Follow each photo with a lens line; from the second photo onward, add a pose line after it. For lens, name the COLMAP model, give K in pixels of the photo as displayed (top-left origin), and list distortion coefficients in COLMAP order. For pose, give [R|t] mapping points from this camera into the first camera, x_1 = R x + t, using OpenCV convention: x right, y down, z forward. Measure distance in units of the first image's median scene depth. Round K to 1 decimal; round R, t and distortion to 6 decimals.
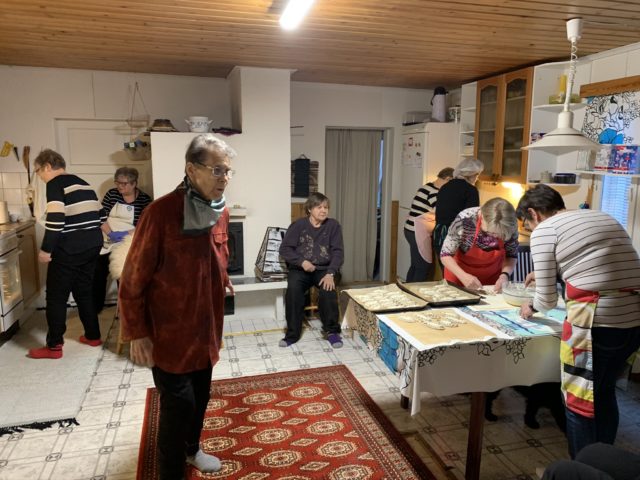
lens RADIAL K [[485.8, 0, 320.0], [0, 485.8, 240.0], [0, 0, 1]] dist [0.008875, -0.003559]
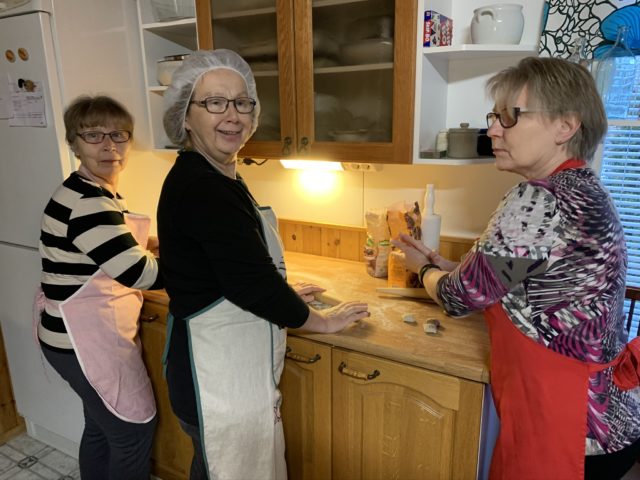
lens RADIAL K [[485.8, 0, 320.0], [0, 485.8, 240.0], [0, 0, 1]] dist [0.008875, -0.003559]
pose [[0.693393, -0.187975, 0.695609, 0.137492], [0.133667, 0.982173, 0.132173, -0.135111], [-0.708053, 0.001333, 0.706158, 0.930817]]
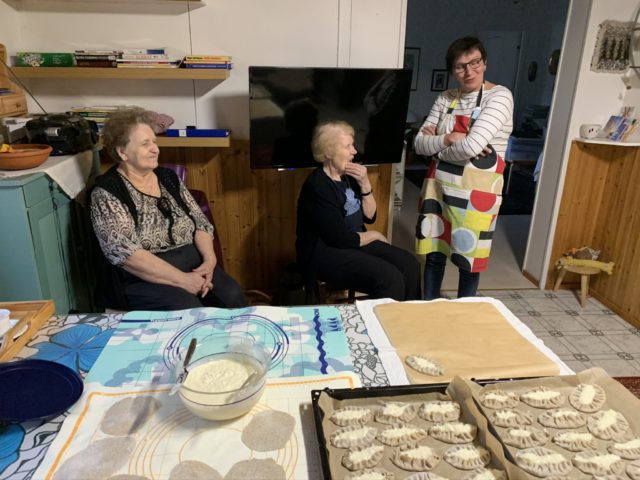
lens RADIAL K [[485.8, 0, 320.0], [0, 485.8, 240.0], [0, 0, 1]] dist [0.008875, -0.003559]
pose [[-0.987881, -0.070912, 0.138066, 0.223045], [0.005256, 0.873738, 0.486368, -0.146197], [-0.155123, 0.481199, -0.862777, 0.996802]]
